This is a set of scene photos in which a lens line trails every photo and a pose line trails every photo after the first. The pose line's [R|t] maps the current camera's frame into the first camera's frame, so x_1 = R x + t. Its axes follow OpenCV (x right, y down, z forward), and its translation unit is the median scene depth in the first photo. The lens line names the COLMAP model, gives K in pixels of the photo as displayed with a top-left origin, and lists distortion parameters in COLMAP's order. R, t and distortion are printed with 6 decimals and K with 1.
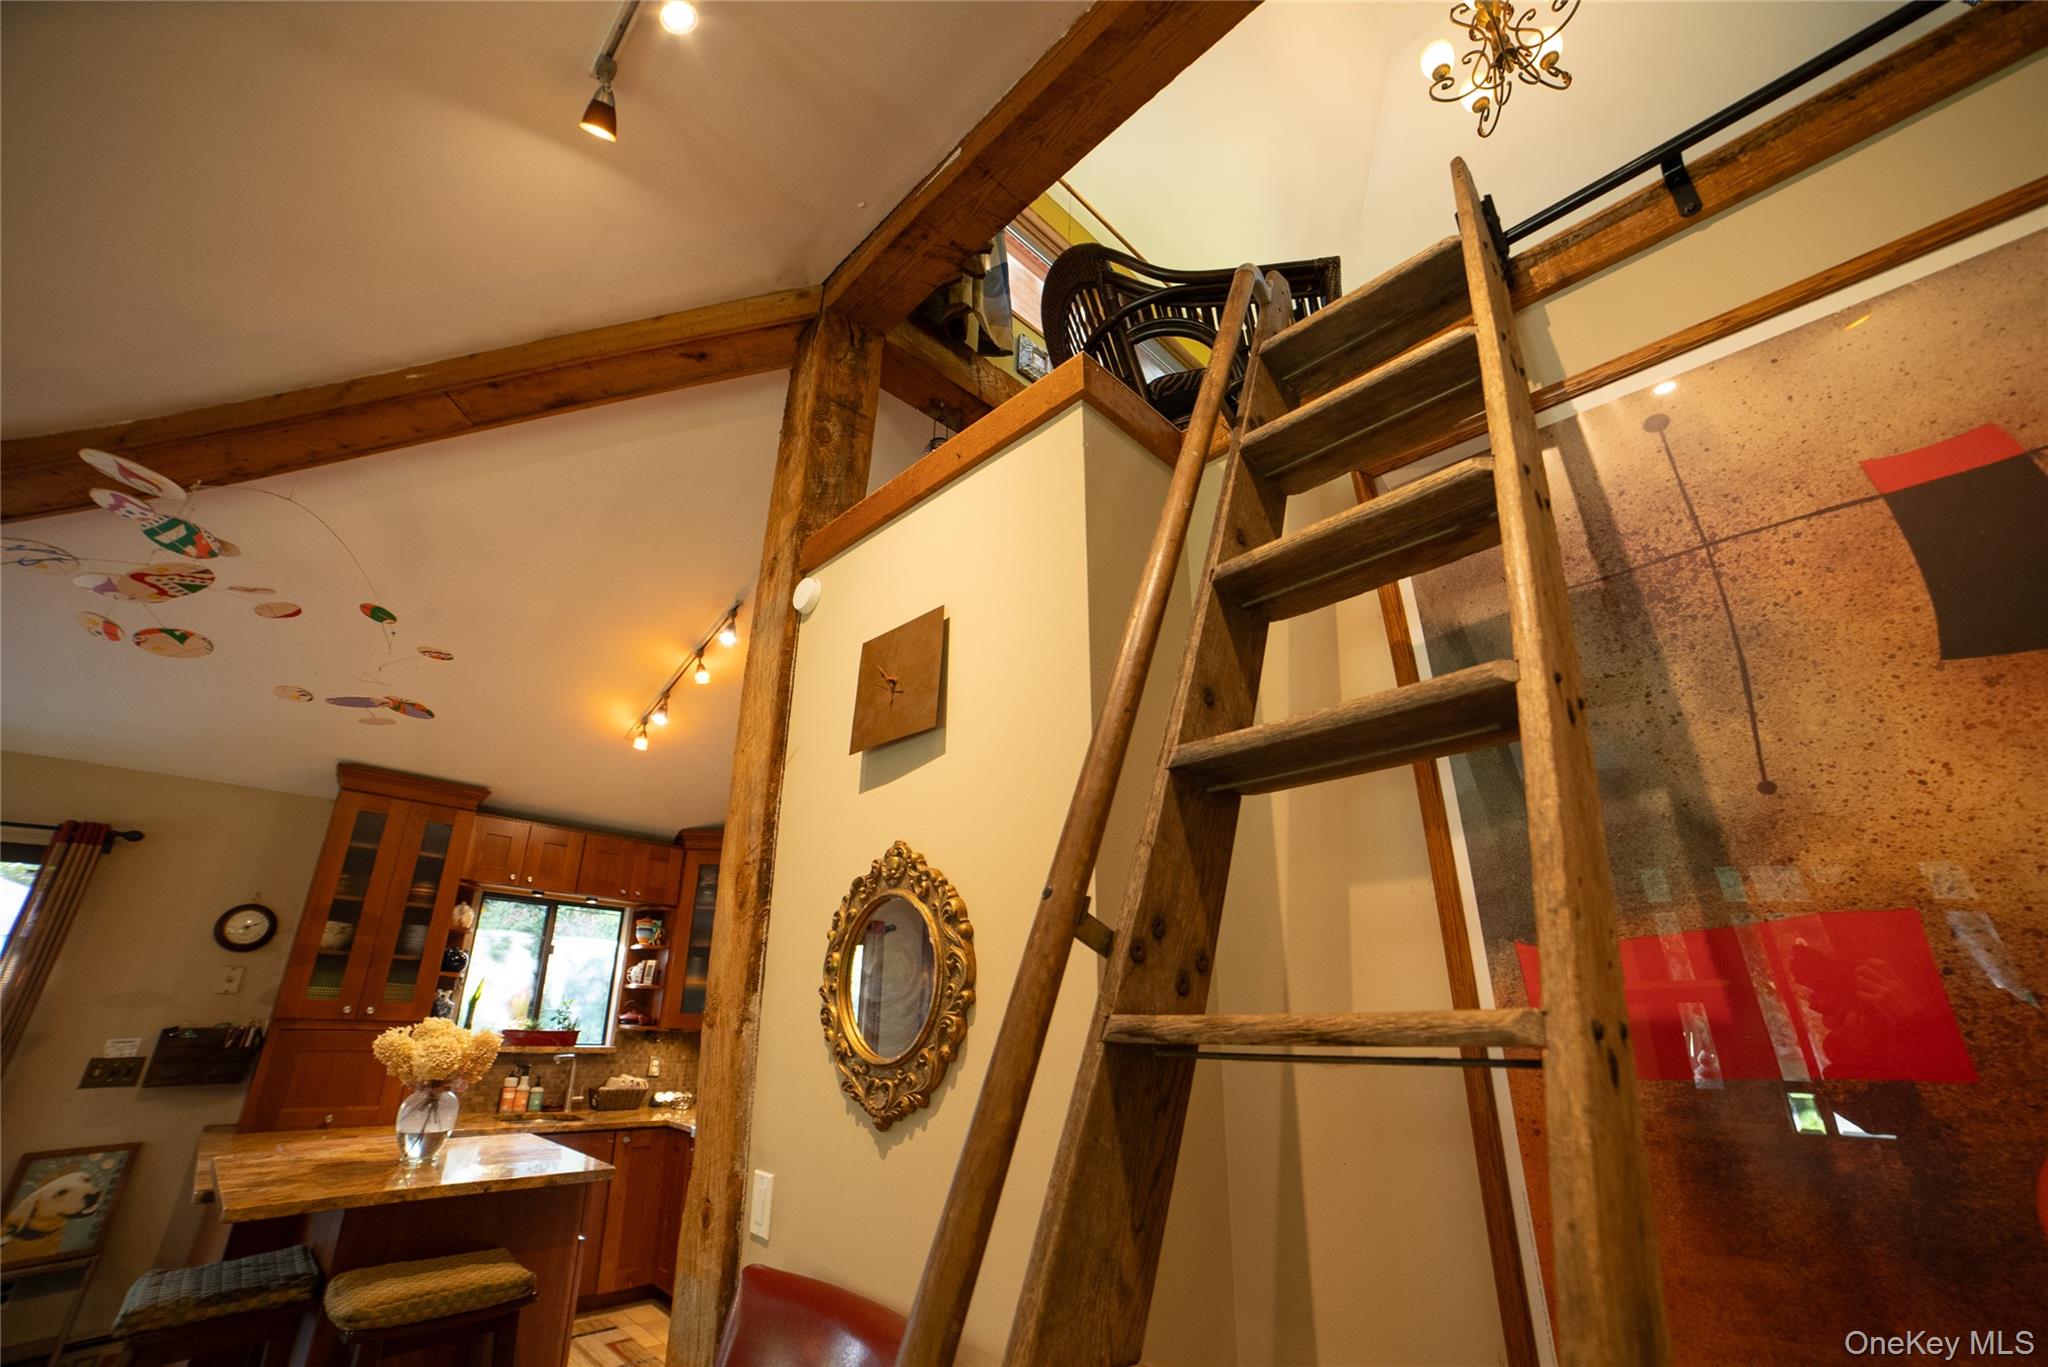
lens RADIAL K [[818.3, 0, 1021.5], [0, 818.3, 702.6], [0, 0, 1]] dist [-0.109309, 0.031291]
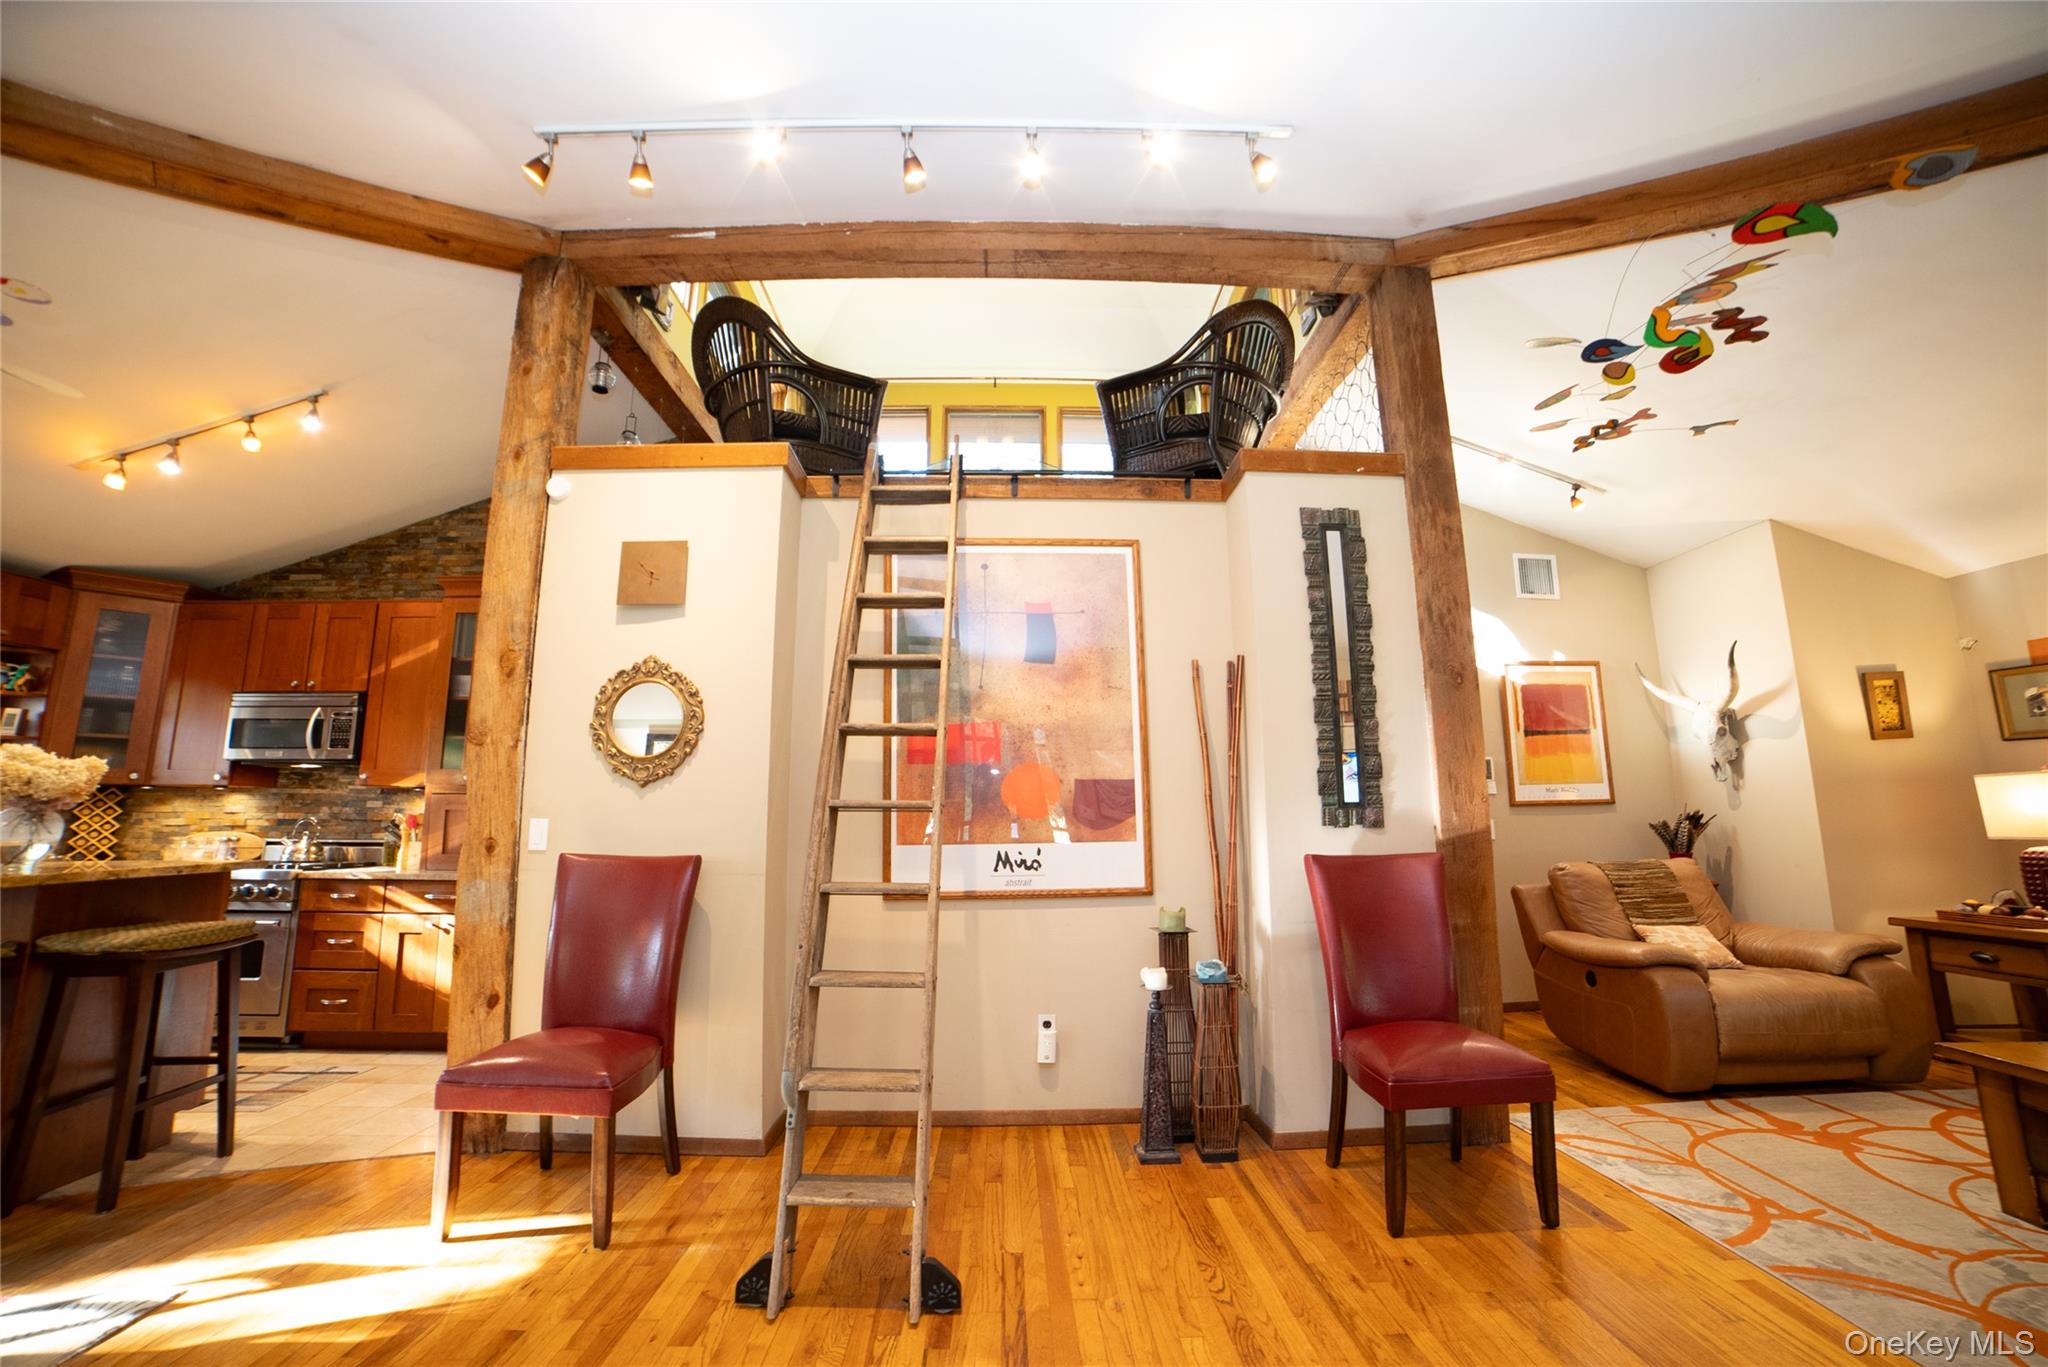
lens RADIAL K [[844.2, 0, 1013.0], [0, 844.2, 690.9], [0, 0, 1]] dist [-0.099303, 0.036988]
pose [[0.702908, 0.104925, 0.703499, -0.432451], [-0.247424, 0.963360, 0.103533, -0.080786], [-0.666859, -0.246837, 0.703115, -0.483010]]
